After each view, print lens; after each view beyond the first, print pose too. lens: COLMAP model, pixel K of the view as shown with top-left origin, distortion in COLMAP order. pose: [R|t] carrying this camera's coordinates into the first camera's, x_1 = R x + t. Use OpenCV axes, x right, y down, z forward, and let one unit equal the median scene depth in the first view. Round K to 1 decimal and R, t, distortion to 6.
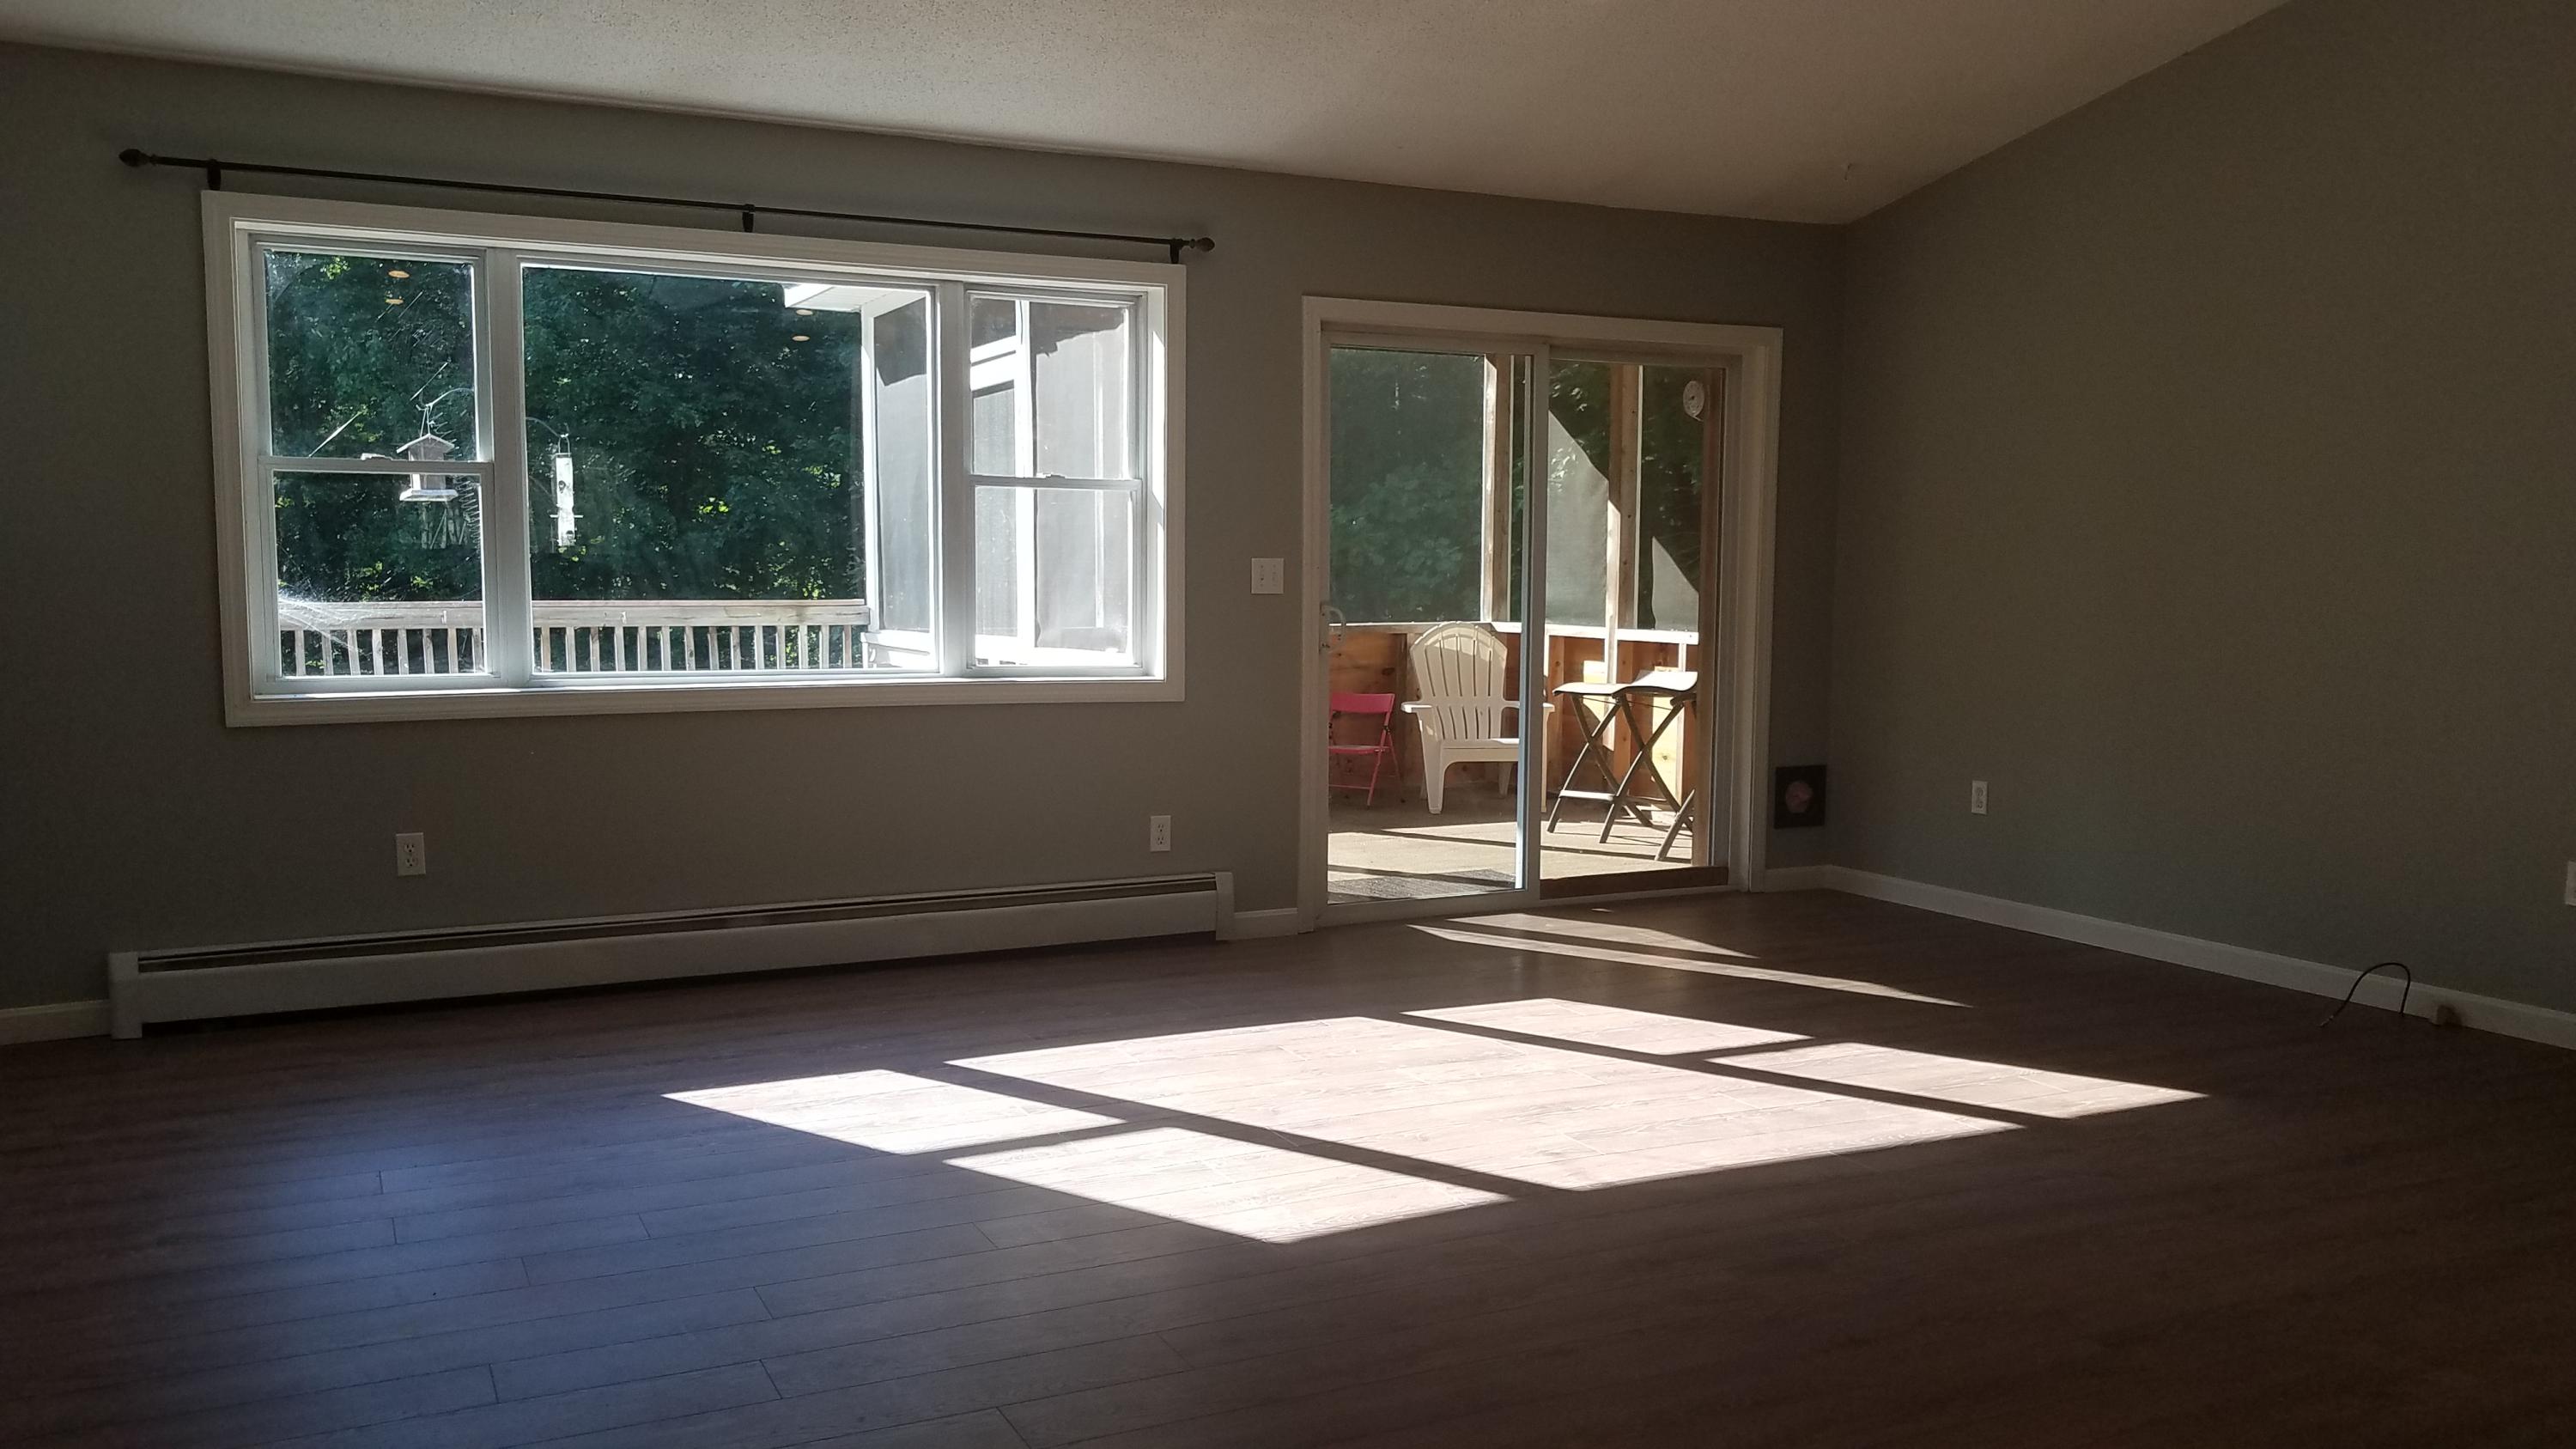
lens RADIAL K [[2042.2, 0, 1275.3], [0, 2042.2, 732.4], [0, 0, 1]] dist [0.015158, -0.002072]
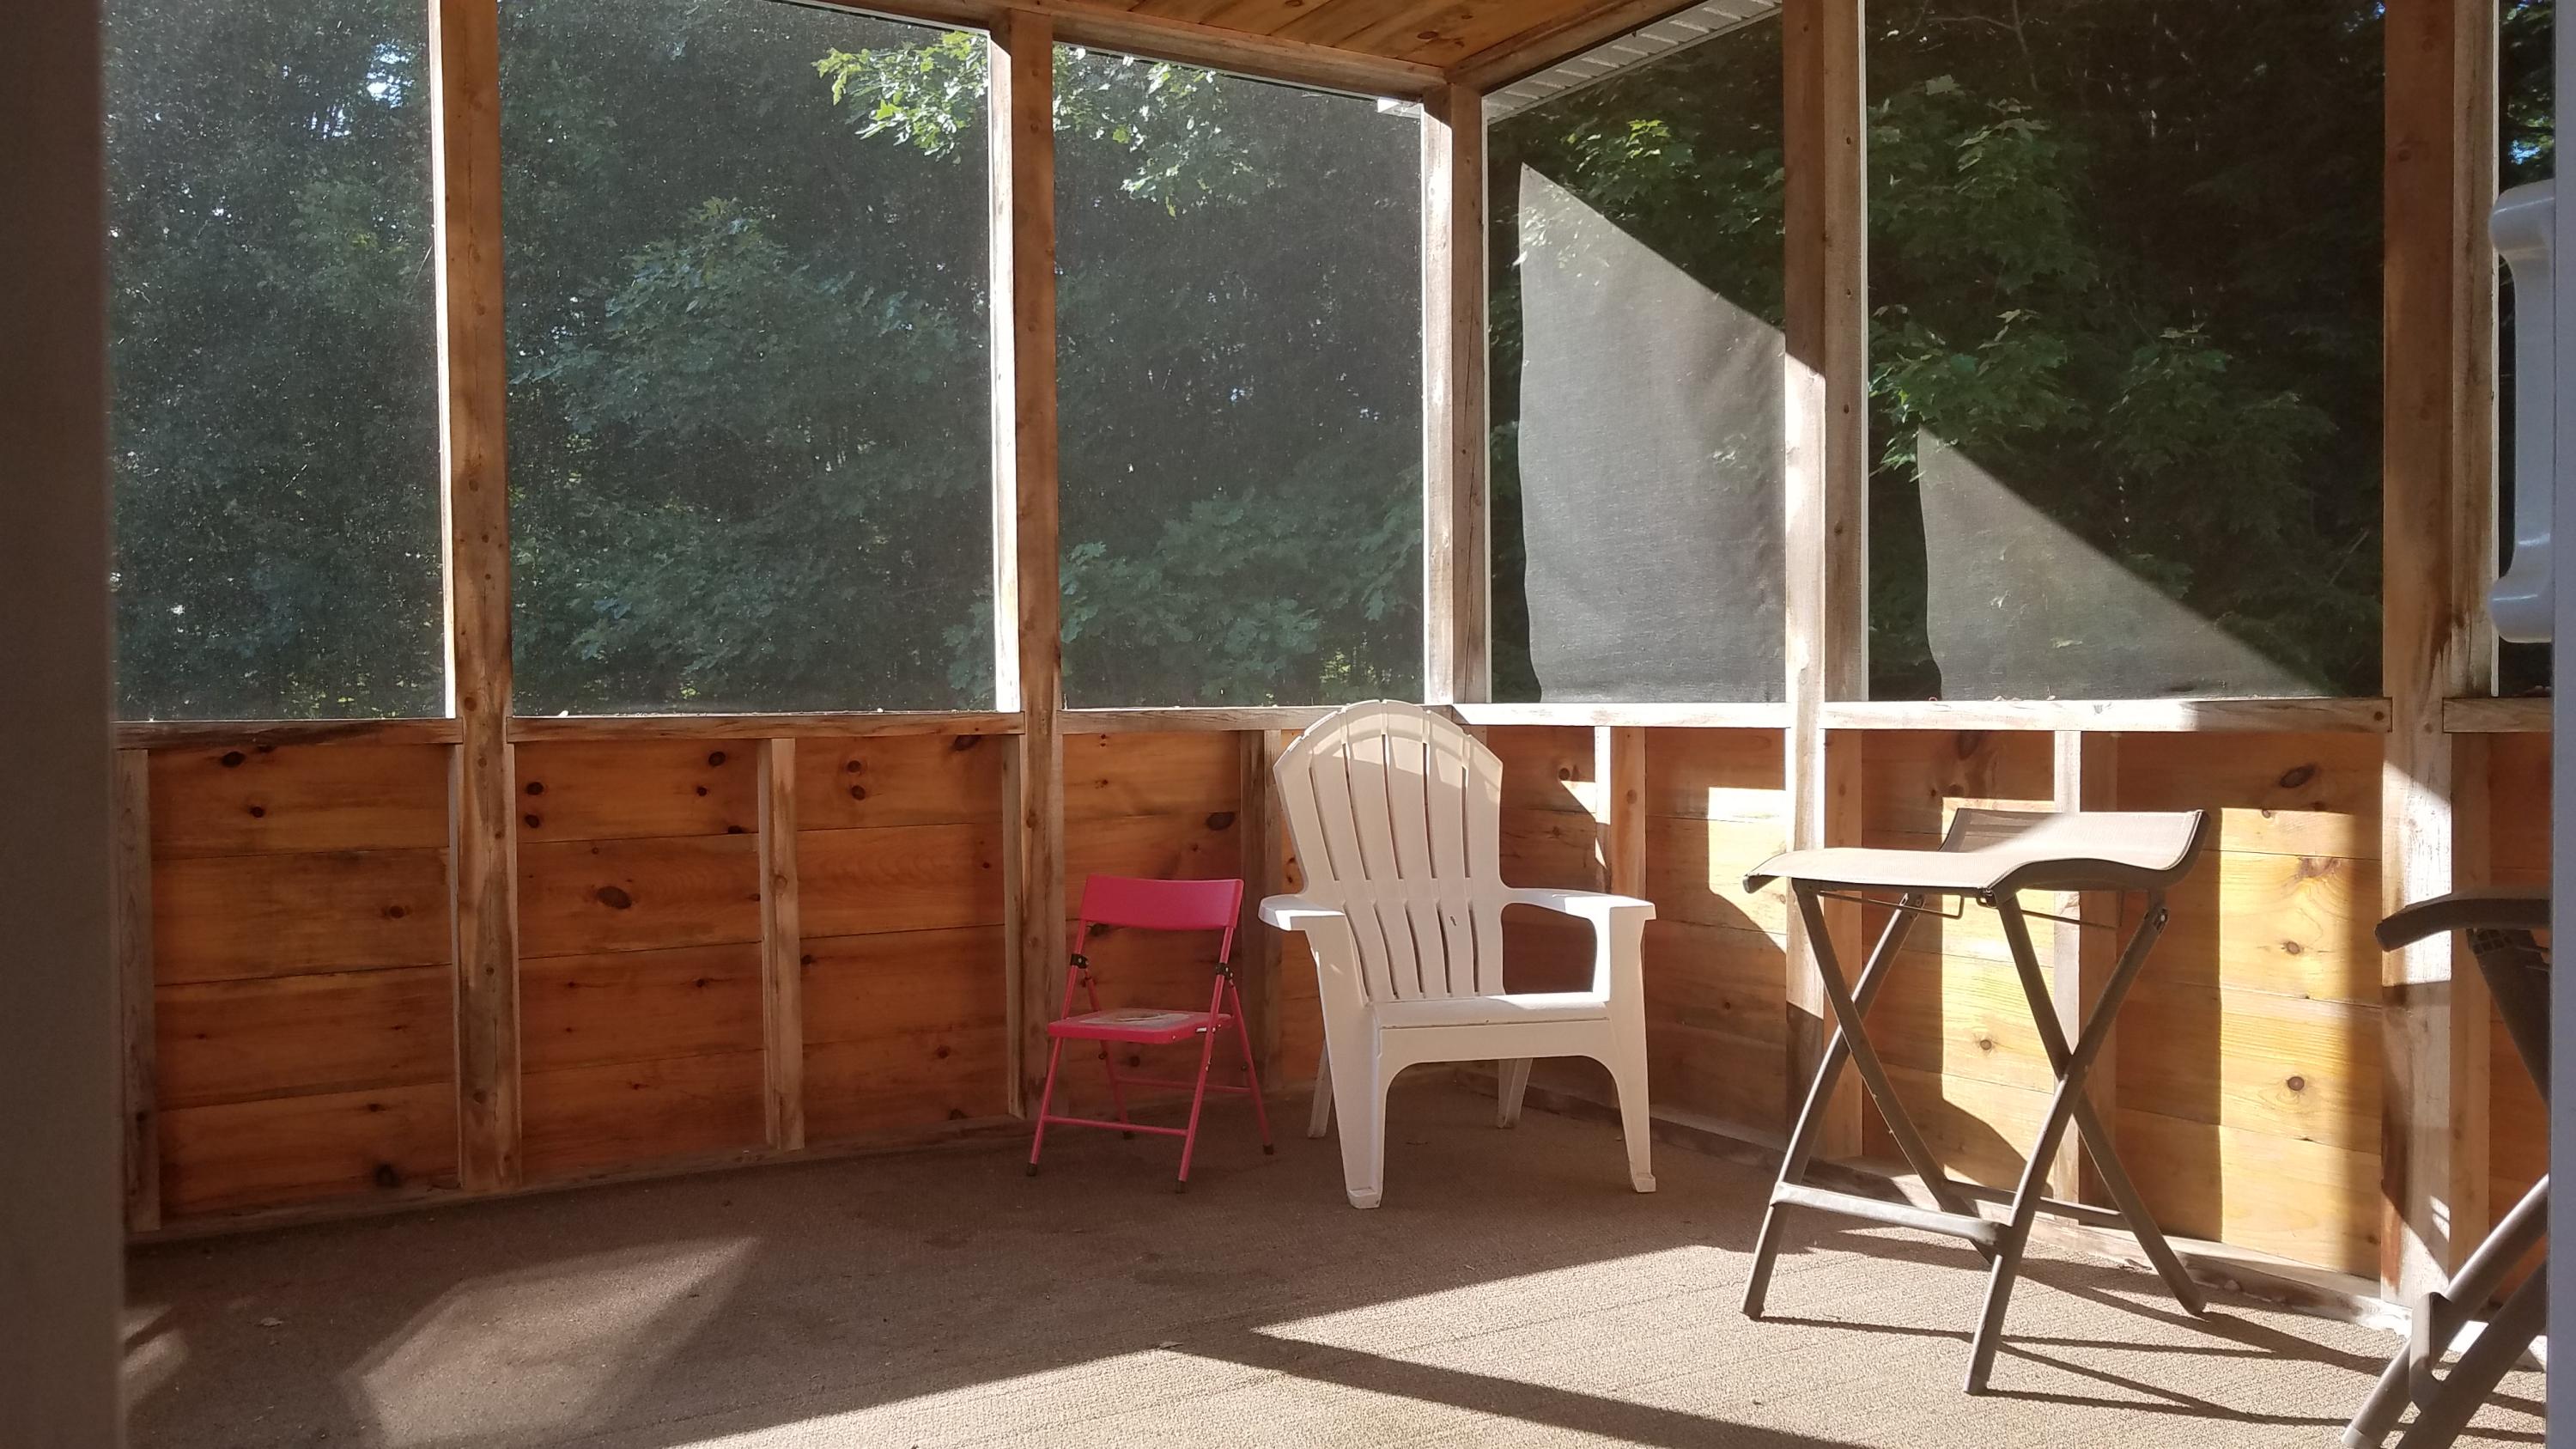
lens RADIAL K [[2042.2, 0, 1275.2], [0, 2042.2, 733.2], [0, 0, 1]] dist [0.015158, -0.002072]
pose [[0.994944, -0.013528, 0.099512, 0.025146], [0.020121, 0.997646, -0.065553, -0.020340], [-0.098391, 0.067224, 0.992875, 0.589877]]
